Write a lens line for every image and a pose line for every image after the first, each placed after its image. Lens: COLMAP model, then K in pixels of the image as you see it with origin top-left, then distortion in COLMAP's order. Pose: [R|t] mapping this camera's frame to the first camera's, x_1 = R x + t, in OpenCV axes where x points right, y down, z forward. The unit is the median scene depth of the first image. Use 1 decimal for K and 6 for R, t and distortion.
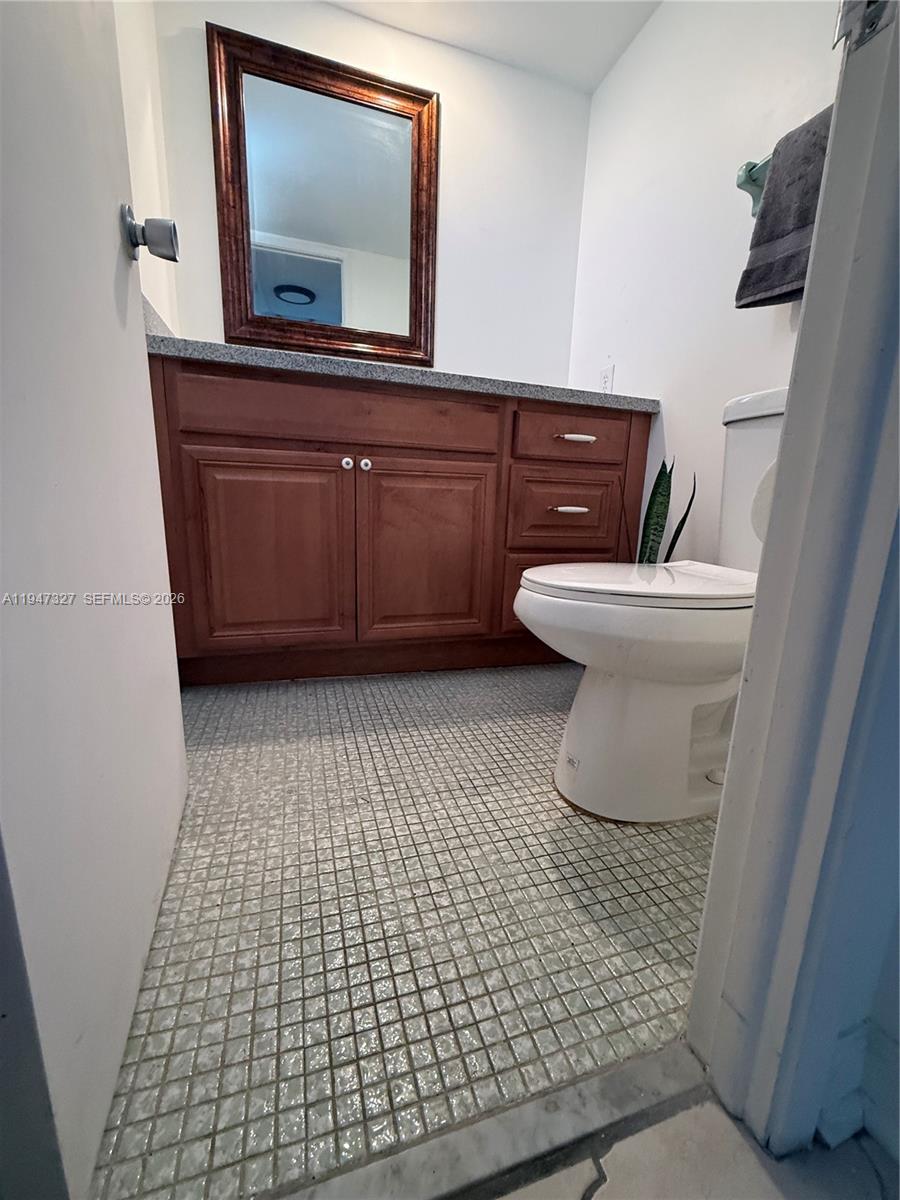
lens RADIAL K [[481.3, 0, 449.6], [0, 481.3, 598.1], [0, 0, 1]] dist [0.001074, 0.000472]
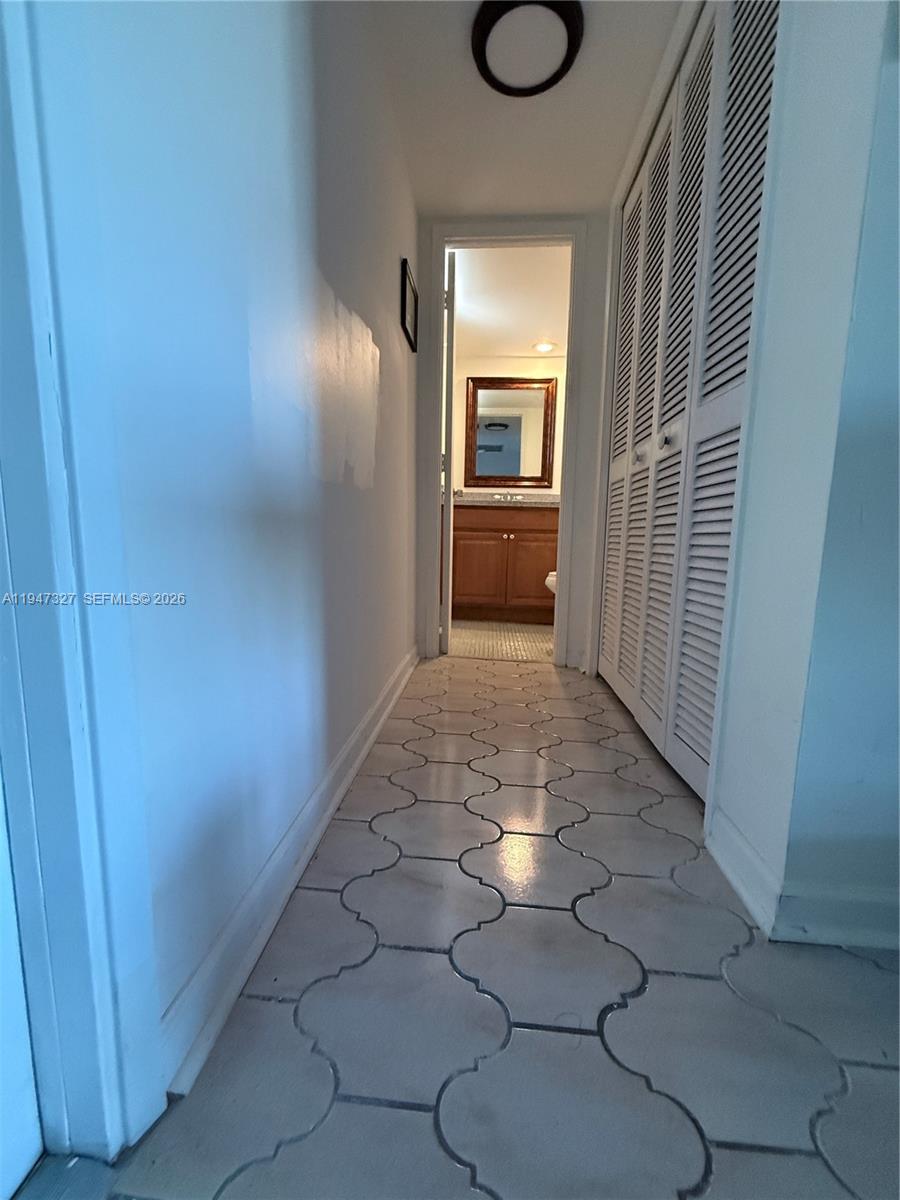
lens RADIAL K [[481.3, 0, 449.9], [0, 481.3, 601.7], [0, 0, 1]] dist [0.001074, 0.000472]
pose [[0.923870, 0.040776, -0.380529, 0.503242], [-0.071707, 0.995142, -0.067460, 0.268224], [0.375930, 0.089611, 0.922305, -1.461966]]
